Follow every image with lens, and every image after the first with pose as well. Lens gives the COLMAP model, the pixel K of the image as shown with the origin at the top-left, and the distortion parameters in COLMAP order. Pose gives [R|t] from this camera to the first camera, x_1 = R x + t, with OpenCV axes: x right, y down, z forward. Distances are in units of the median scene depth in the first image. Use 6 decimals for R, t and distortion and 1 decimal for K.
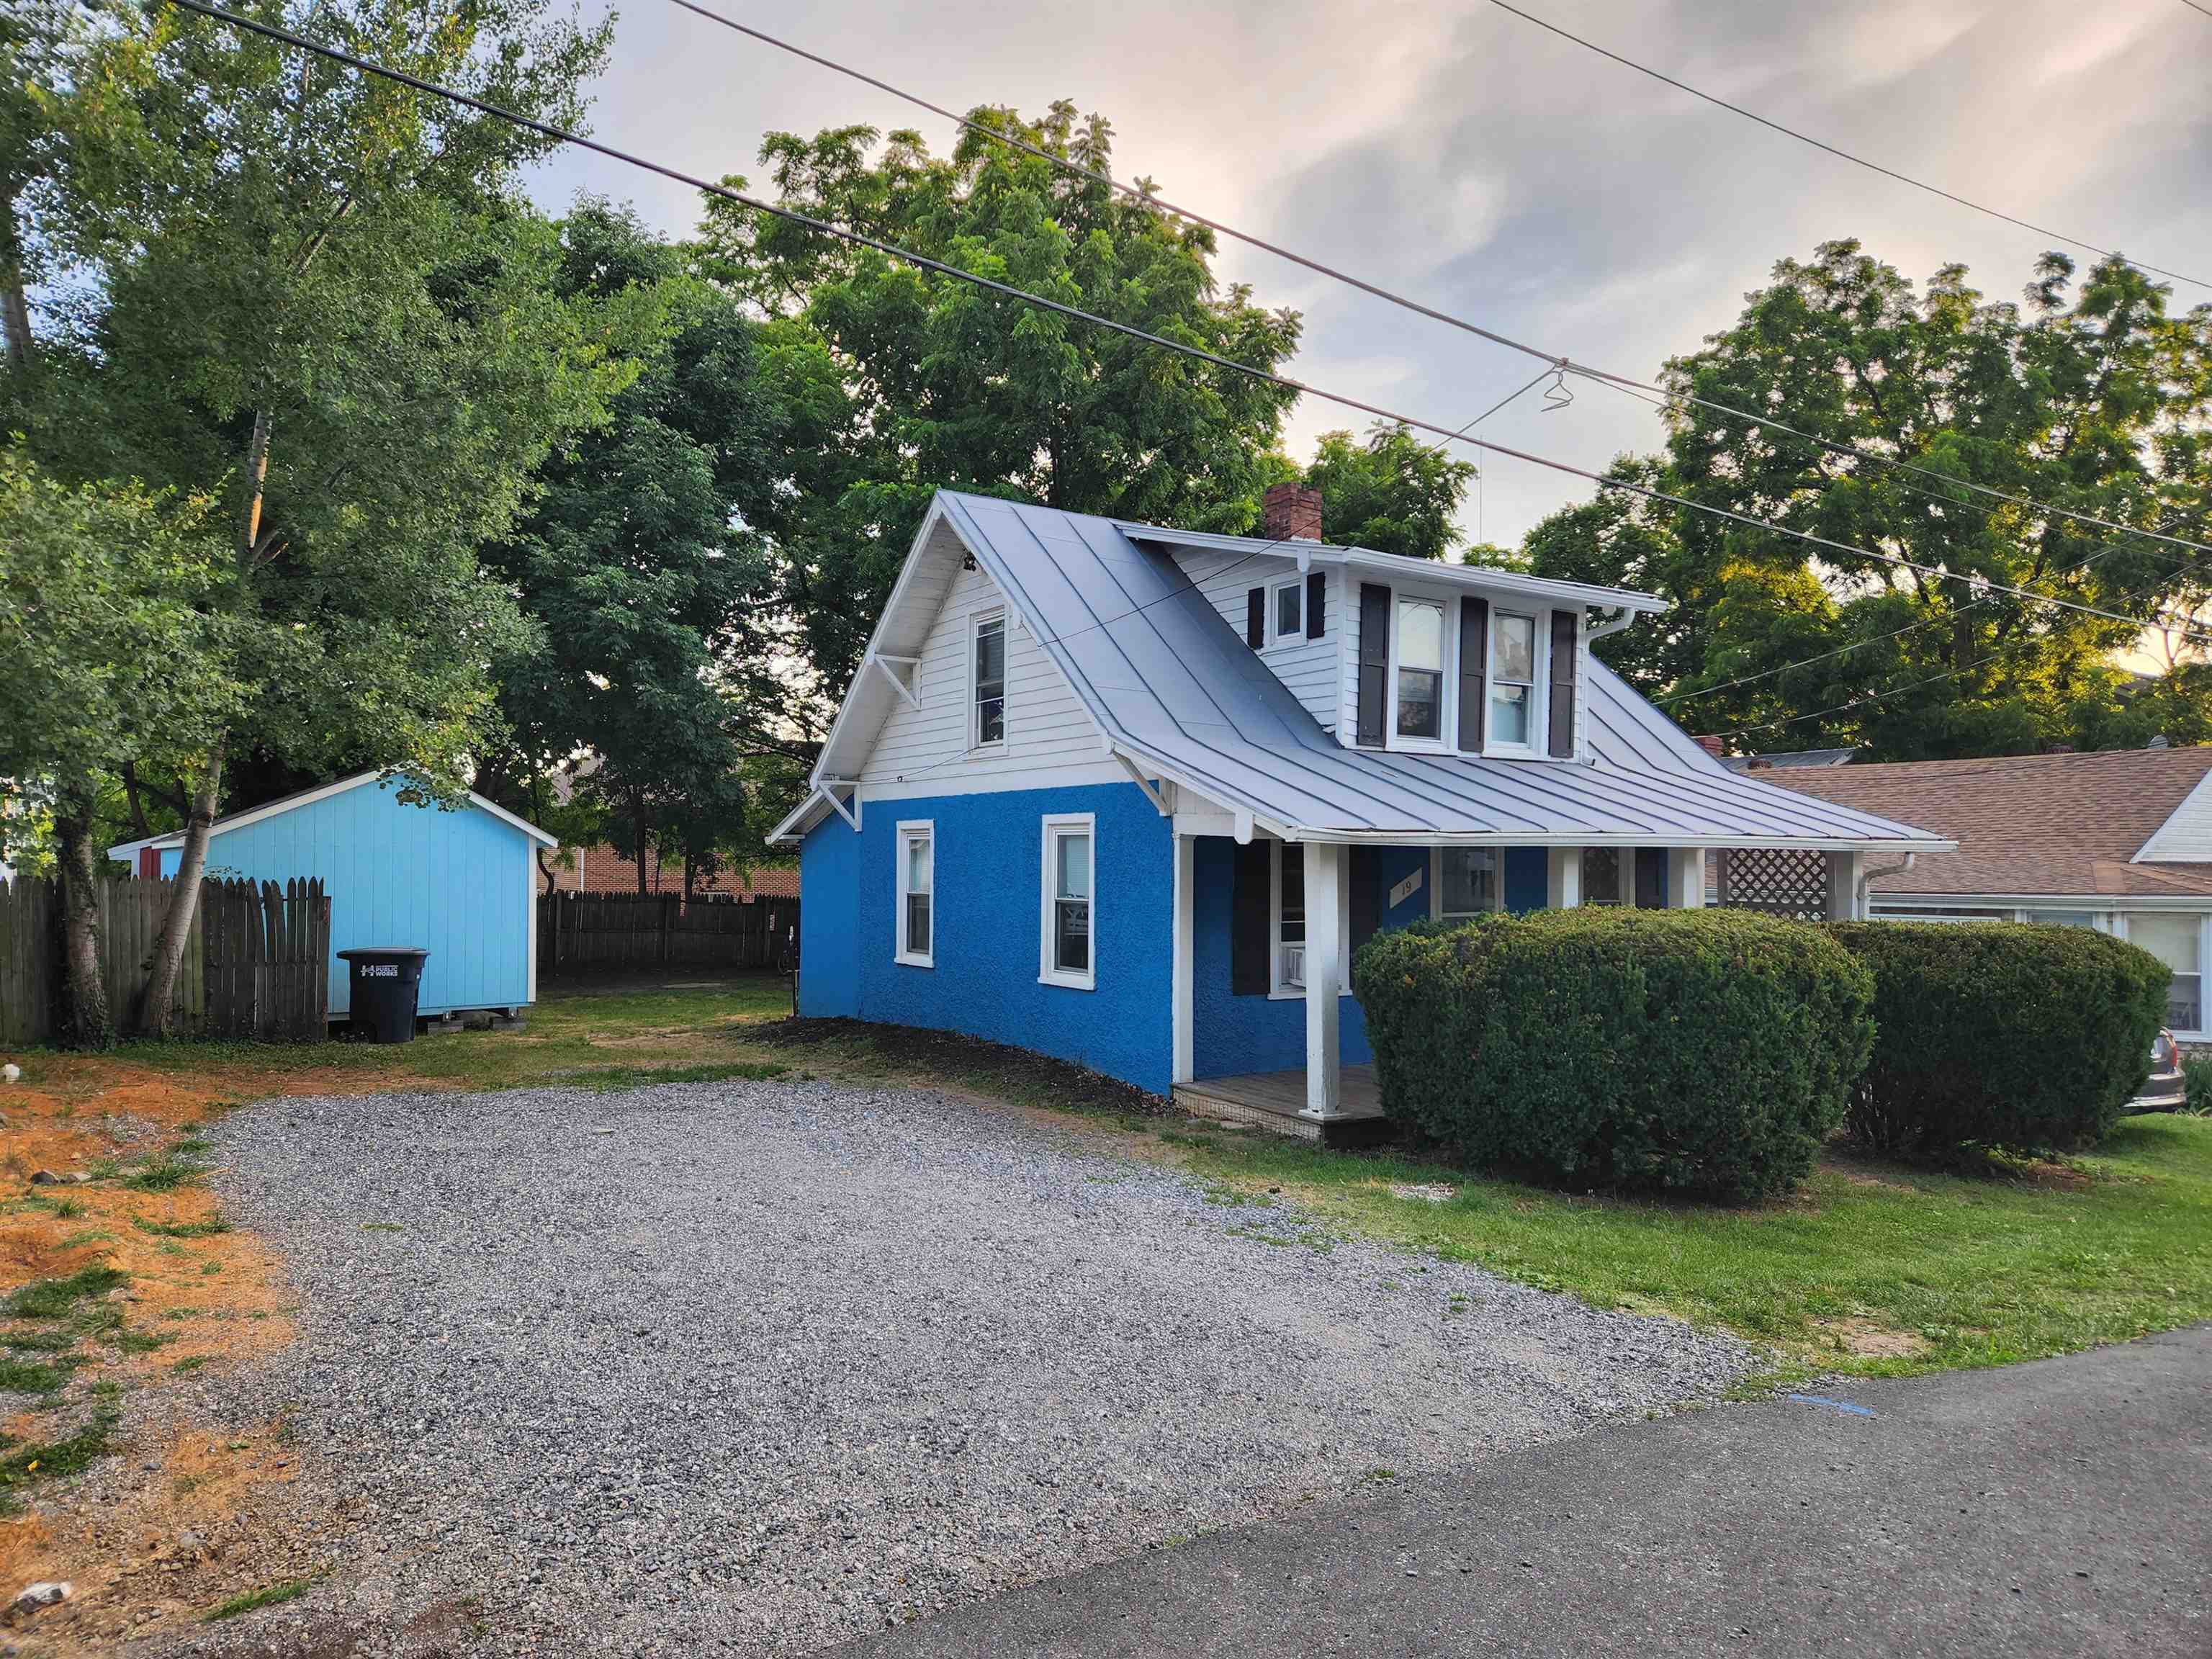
lens RADIAL K [[1477.4, 0, 1066.9], [0, 1477.4, 831.5], [0, 0, 1]] dist [0.077880, -0.067477]
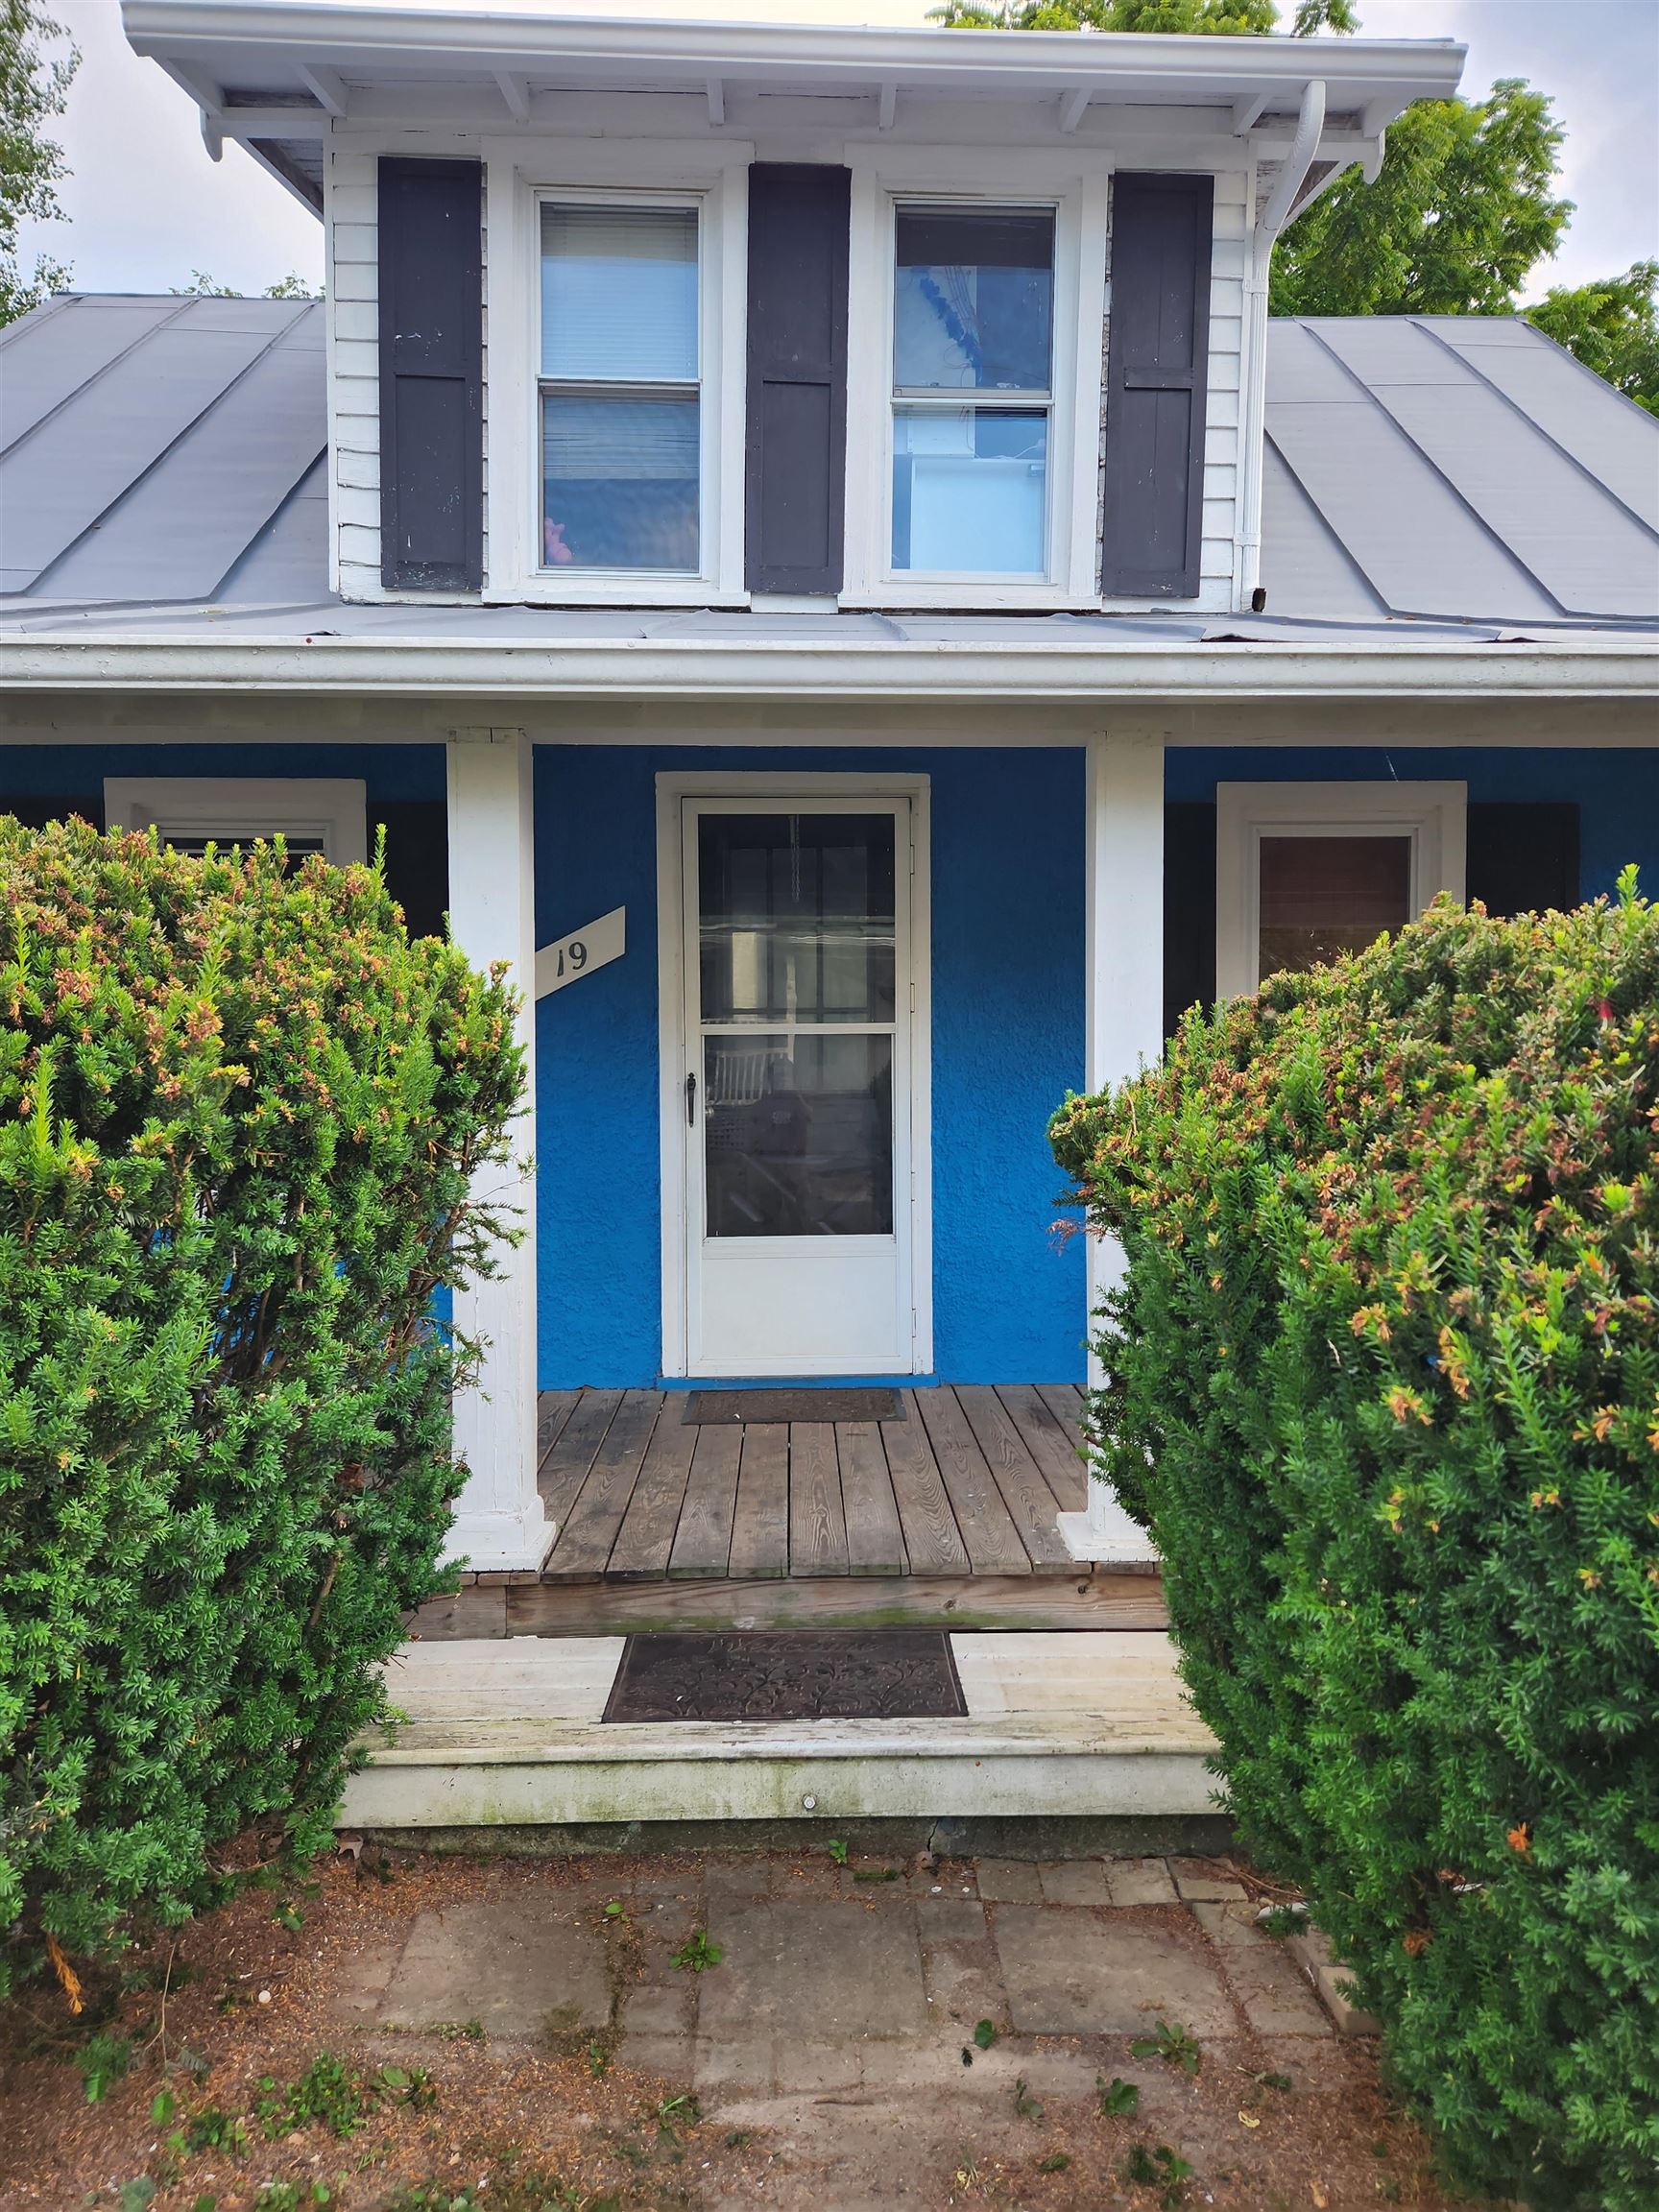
lens RADIAL K [[1477.4, 0, 843.8], [0, 1477.4, 1113.6], [0, 0, 1]] dist [0.077880, -0.067477]
pose [[0.860867, 0.006142, -0.508792, 0.450130], [0.016883, 0.999032, 0.040626, 0.059221], [0.508549, -0.043563, 0.859930, 0.641038]]
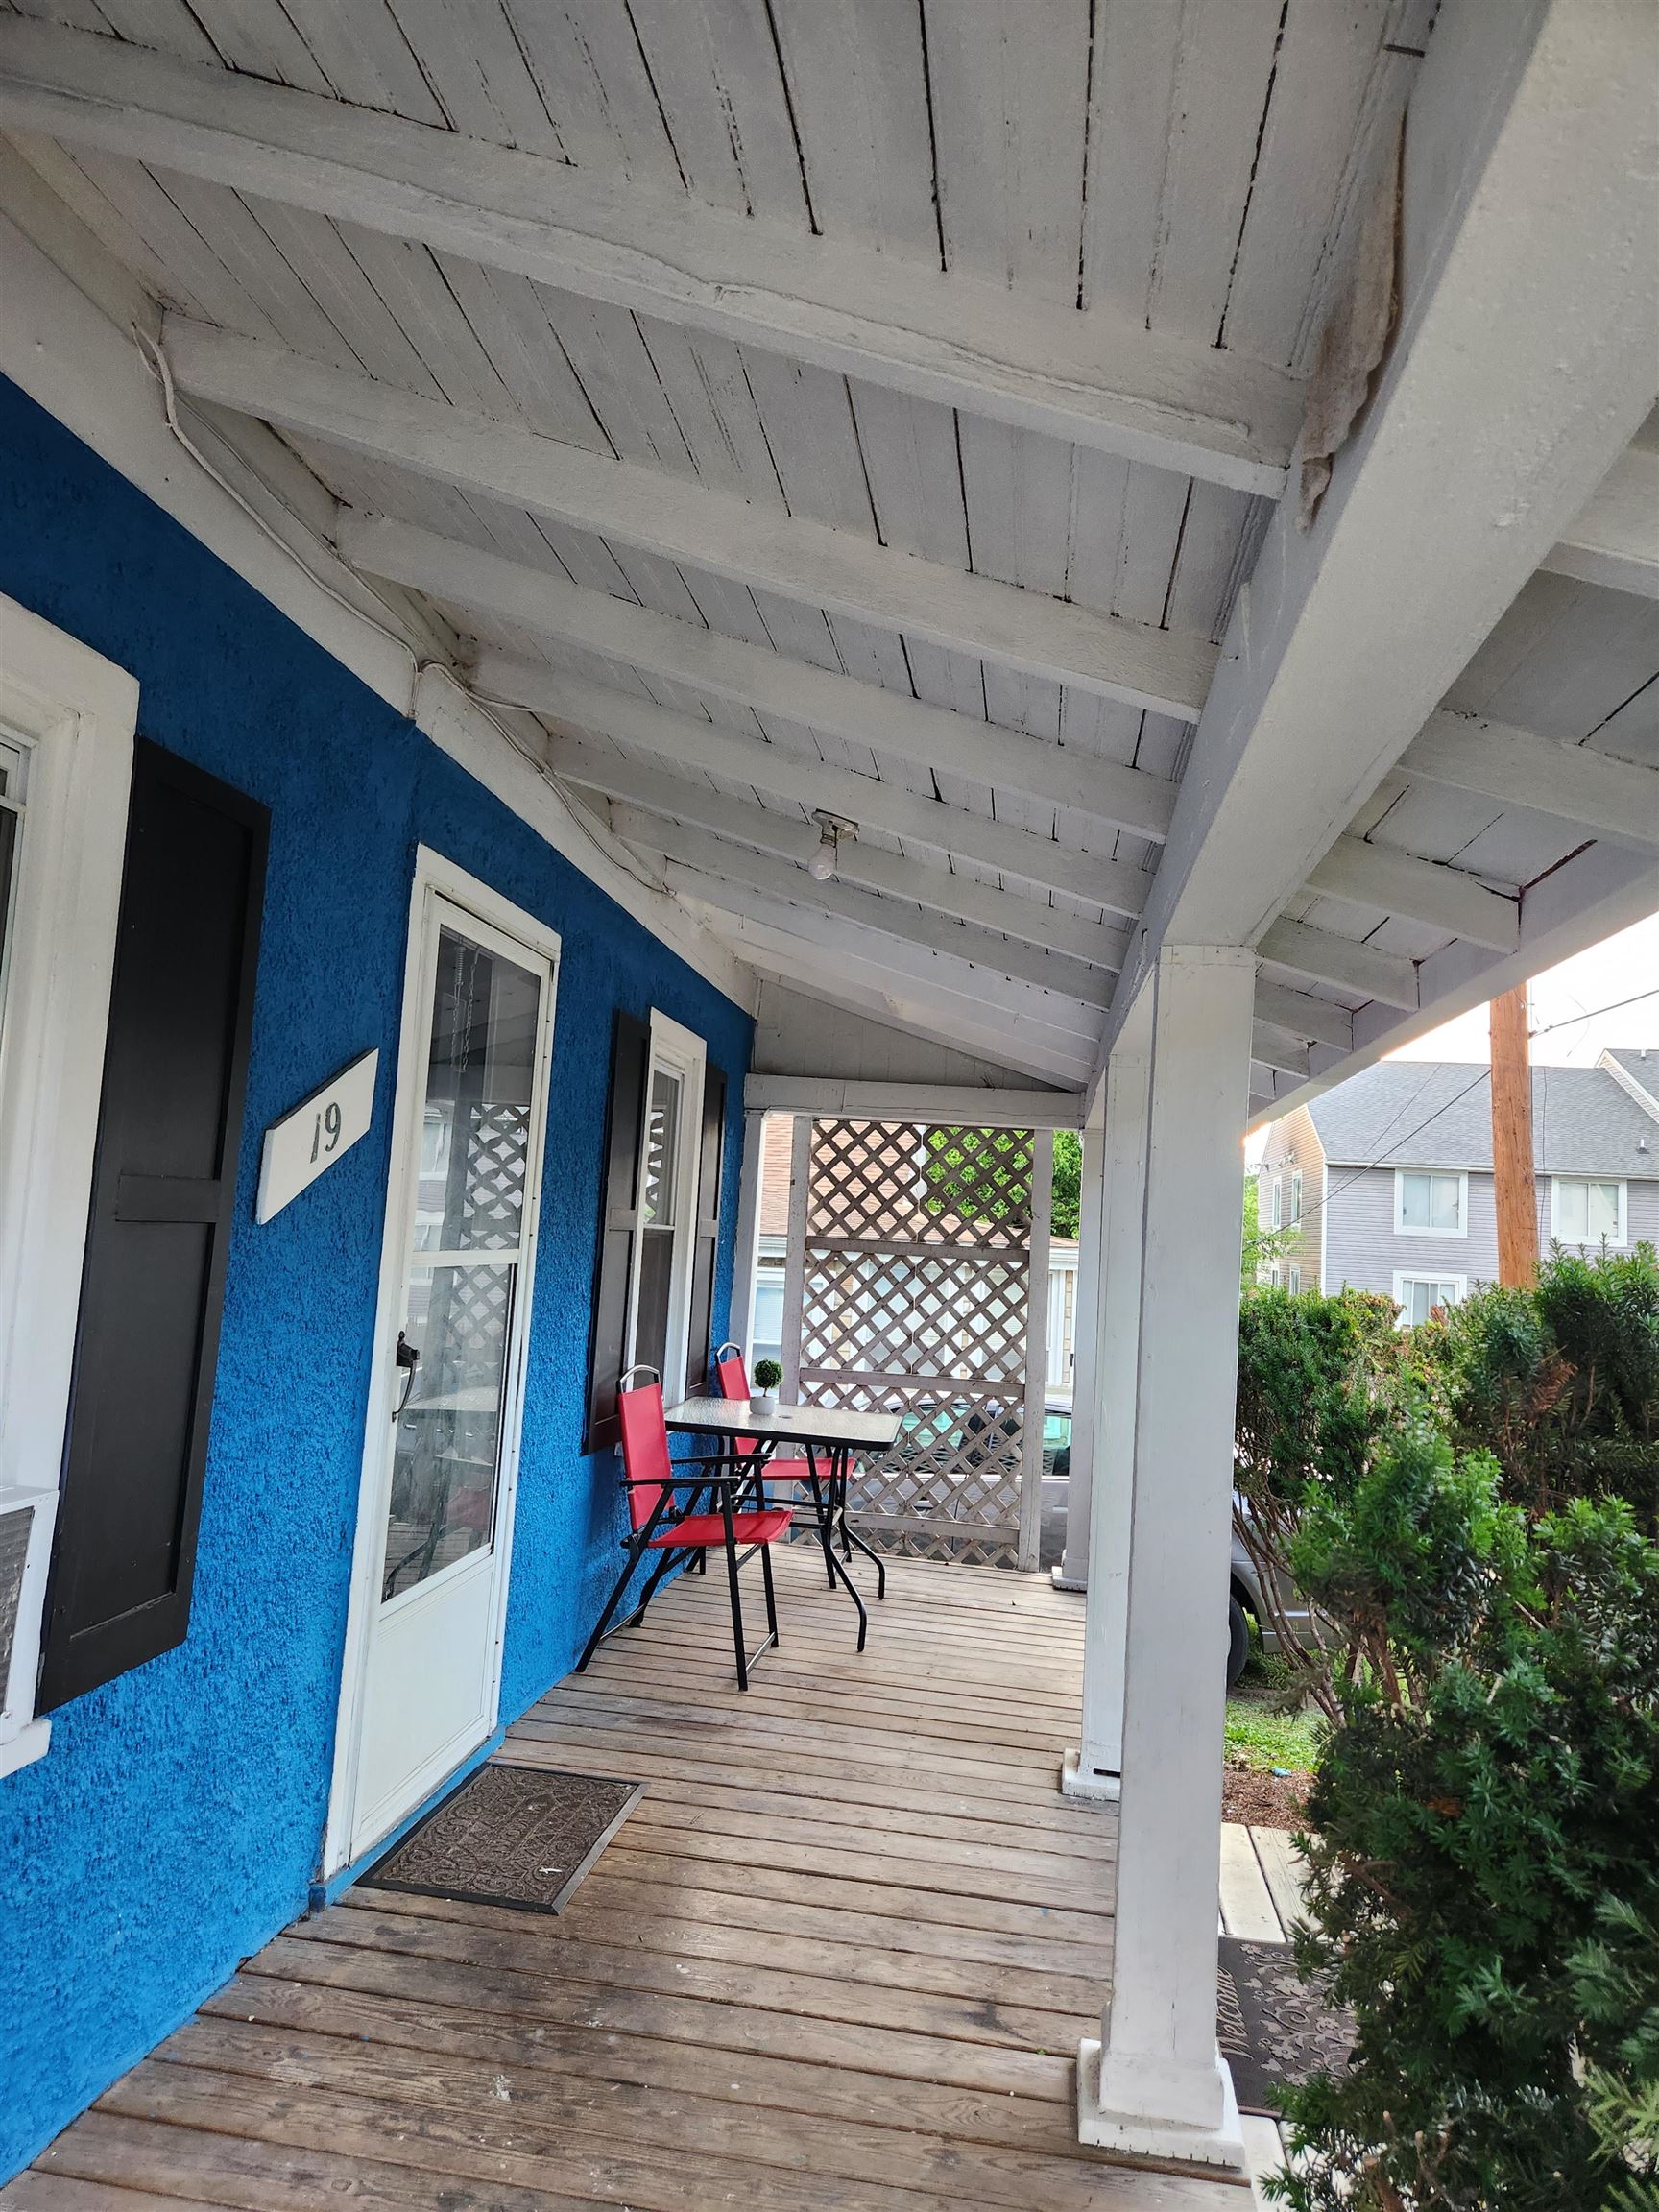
lens RADIAL K [[1477.4, 0, 843.6], [0, 1477.4, 1099.9], [0, 0, 1]] dist [0.077880, -0.067477]
pose [[0.636035, 0.102362, 0.764841, 0.102327], [-0.065450, 0.994747, -0.078704, 0.042058], [-0.768880, -0.000001, 0.639393, 0.739927]]
